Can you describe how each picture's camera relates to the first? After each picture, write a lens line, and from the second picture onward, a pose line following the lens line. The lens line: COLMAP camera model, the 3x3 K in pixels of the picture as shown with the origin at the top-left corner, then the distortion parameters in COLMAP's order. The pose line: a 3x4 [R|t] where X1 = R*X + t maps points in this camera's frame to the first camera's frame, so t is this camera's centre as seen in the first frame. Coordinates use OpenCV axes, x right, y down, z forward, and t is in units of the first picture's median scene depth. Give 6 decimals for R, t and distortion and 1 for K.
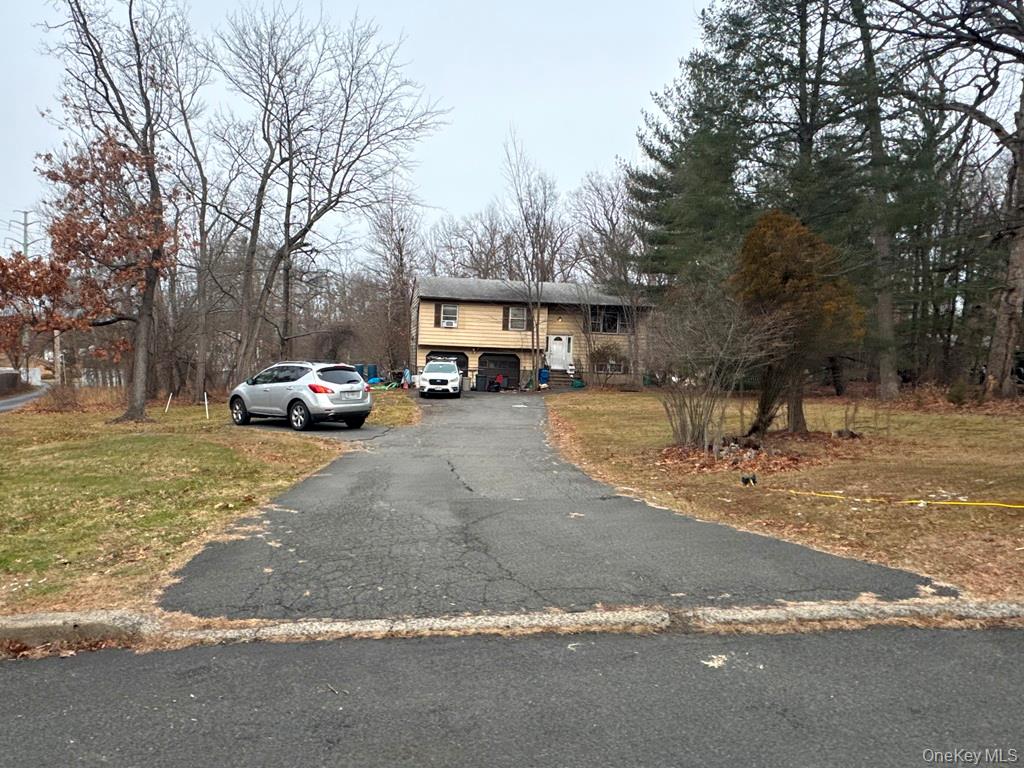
lens RADIAL K [[564.6, 0, 467.0], [0, 564.6, 372.4], [0, 0, 1]] dist [-0.002618, 0.000563]
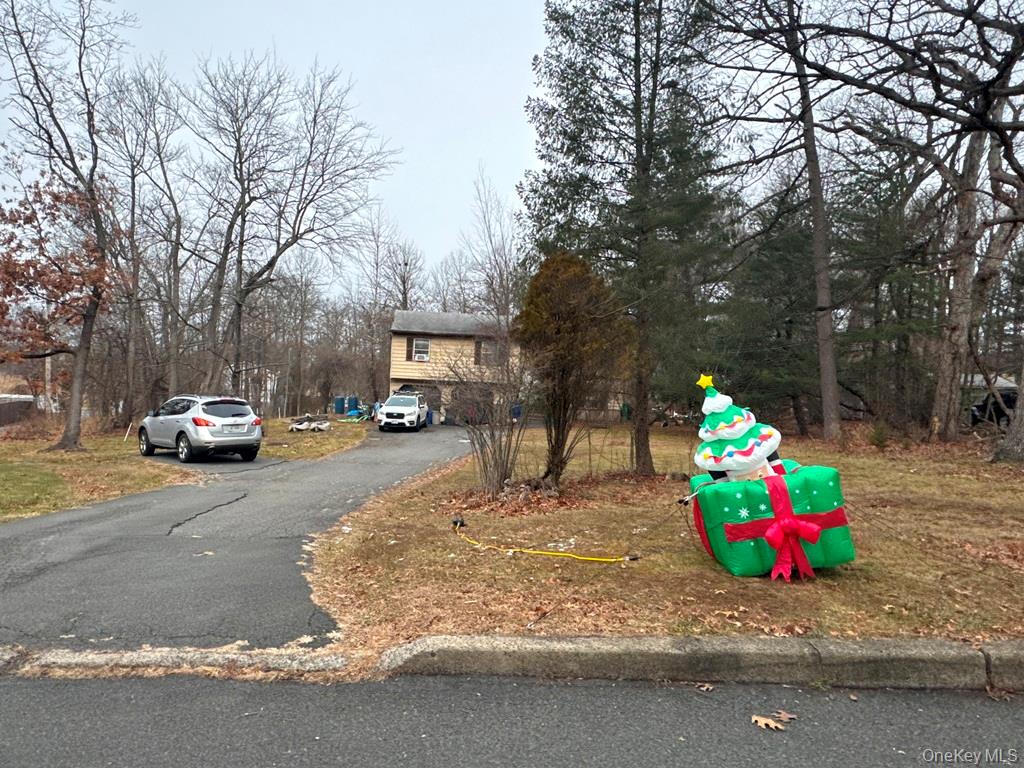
lens RADIAL K [[564.6, 0, 471.8], [0, 564.6, 384.0], [0, 0, 1]] dist [-0.002618, 0.000563]
pose [[0.998353, 0.011125, -0.056286, 0.142353], [-0.013186, 0.999251, -0.036389, -0.004451], [0.055839, 0.037072, 0.997751, 0.000413]]
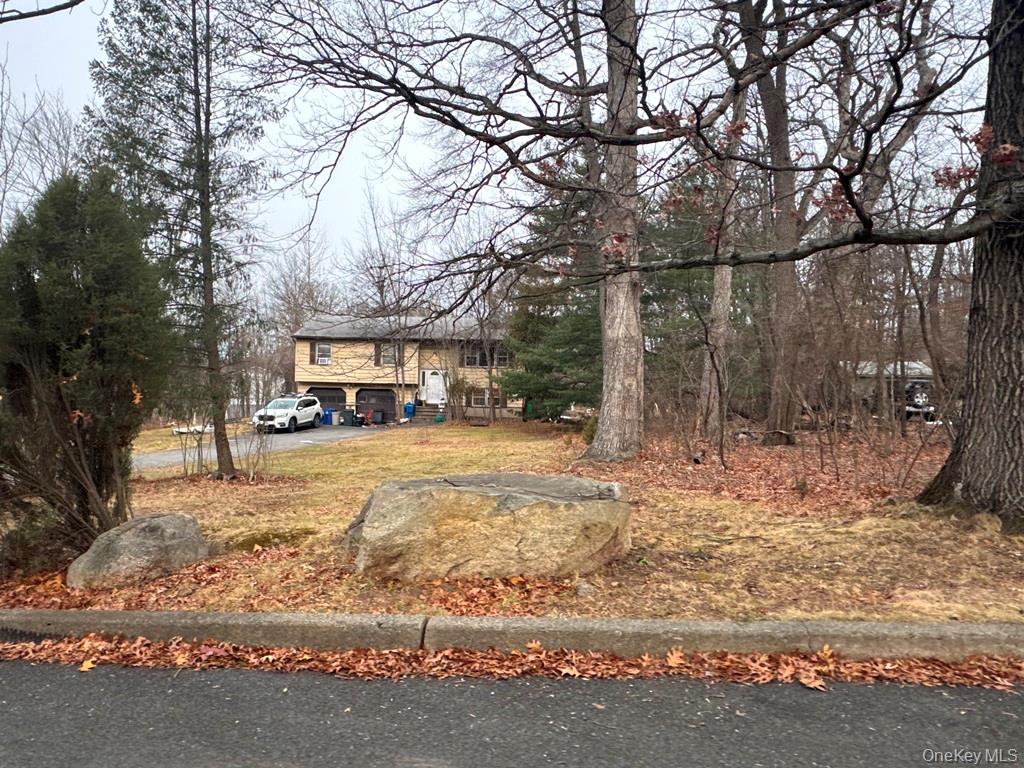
lens RADIAL K [[564.6, 0, 504.1], [0, 564.6, 384.4], [0, 0, 1]] dist [-0.002618, 0.000563]
pose [[0.993264, -0.015947, -0.114772, 0.512313], [0.011997, 0.999315, -0.035019, -0.003254], [0.115251, 0.033407, 0.992774, 0.004150]]
